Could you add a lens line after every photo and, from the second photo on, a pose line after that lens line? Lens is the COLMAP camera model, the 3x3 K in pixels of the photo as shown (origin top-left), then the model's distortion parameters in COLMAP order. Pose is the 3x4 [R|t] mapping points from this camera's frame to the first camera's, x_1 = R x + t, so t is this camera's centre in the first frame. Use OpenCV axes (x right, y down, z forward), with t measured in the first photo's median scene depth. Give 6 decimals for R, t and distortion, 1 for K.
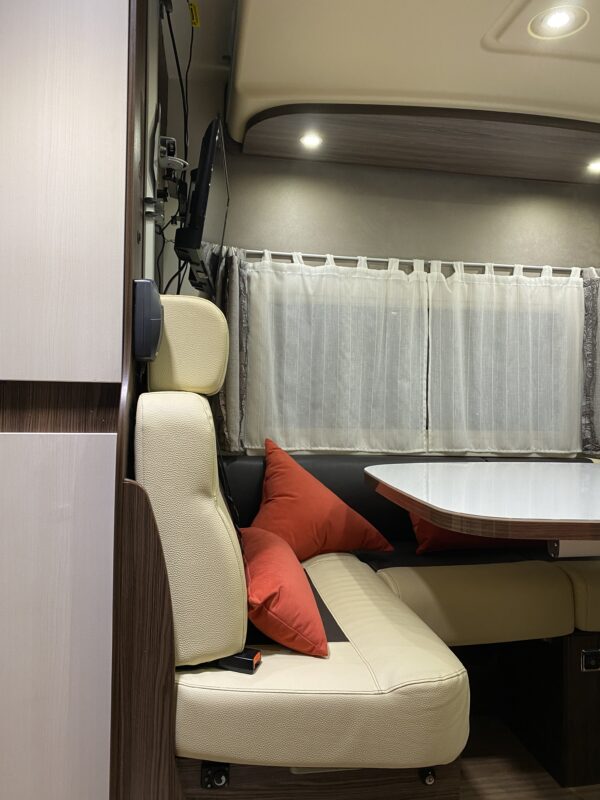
lens RADIAL K [[613.1, 0, 299.2], [0, 613.1, 396.7], [0, 0, 1]] dist [0.011624, -0.011477]
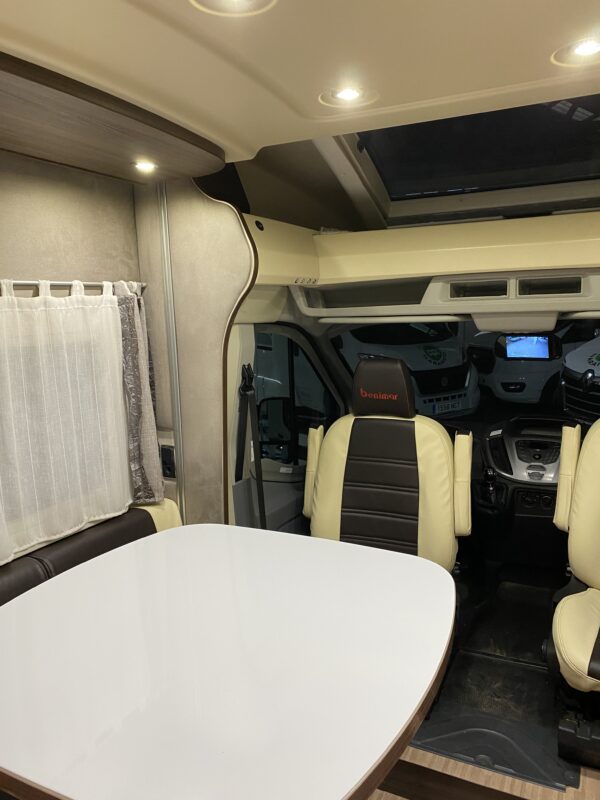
lens RADIAL K [[613.1, 0, 296.7], [0, 613.1, 401.2], [0, 0, 1]] dist [0.011624, -0.011477]
pose [[0.607944, -0.148814, 0.779909, -0.043915], [0.051971, 0.987630, 0.147938, -0.165033], [-0.792277, -0.049406, 0.608158, 0.319352]]
